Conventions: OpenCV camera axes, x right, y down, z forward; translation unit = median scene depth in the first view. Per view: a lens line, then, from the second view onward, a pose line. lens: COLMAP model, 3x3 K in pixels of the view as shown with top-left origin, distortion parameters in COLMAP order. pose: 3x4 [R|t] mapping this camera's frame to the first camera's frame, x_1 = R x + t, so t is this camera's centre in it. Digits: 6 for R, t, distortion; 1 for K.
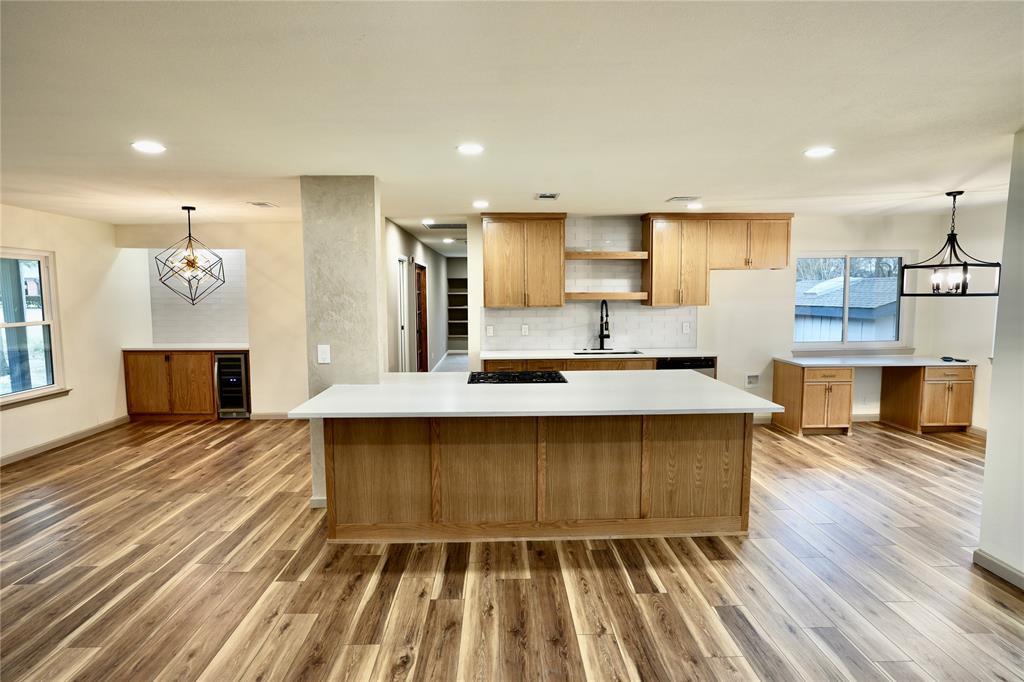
lens RADIAL K [[559.8, 0, 512.0], [0, 559.8, 341.0], [0, 0, 1]] dist [-0.056997, 0.042032]
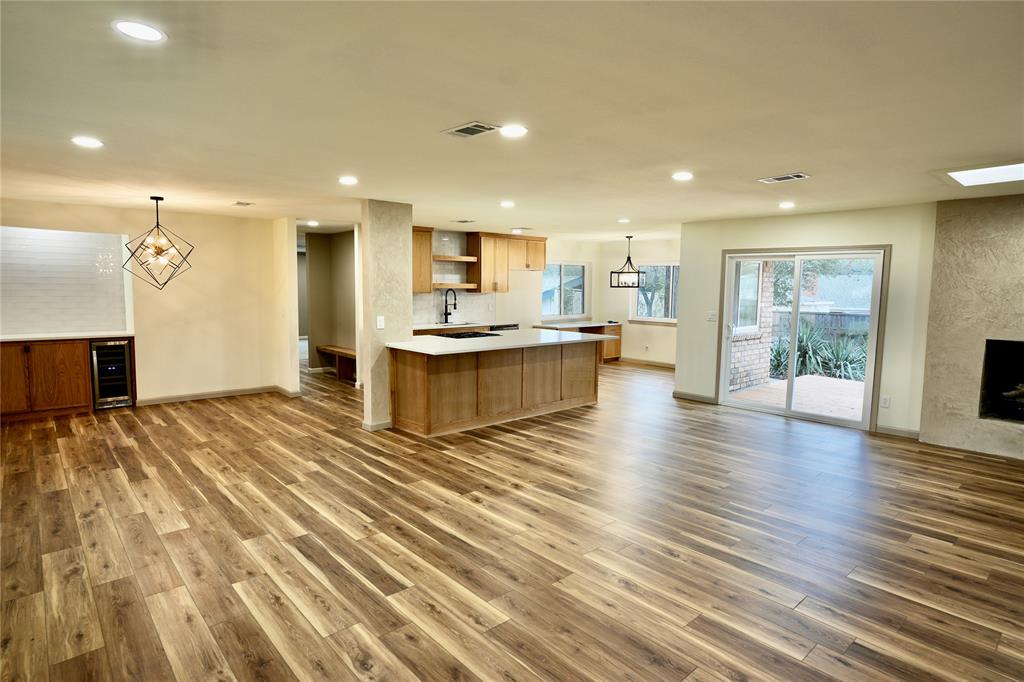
lens RADIAL K [[559.8, 0, 512.0], [0, 559.8, 341.0], [0, 0, 1]] dist [-0.056997, 0.042032]
pose [[0.761141, -0.050958, 0.646582, -0.766442], [0.043942, 0.998670, 0.026979, 0.035552], [-0.647096, 0.007878, 0.762368, -0.252201]]
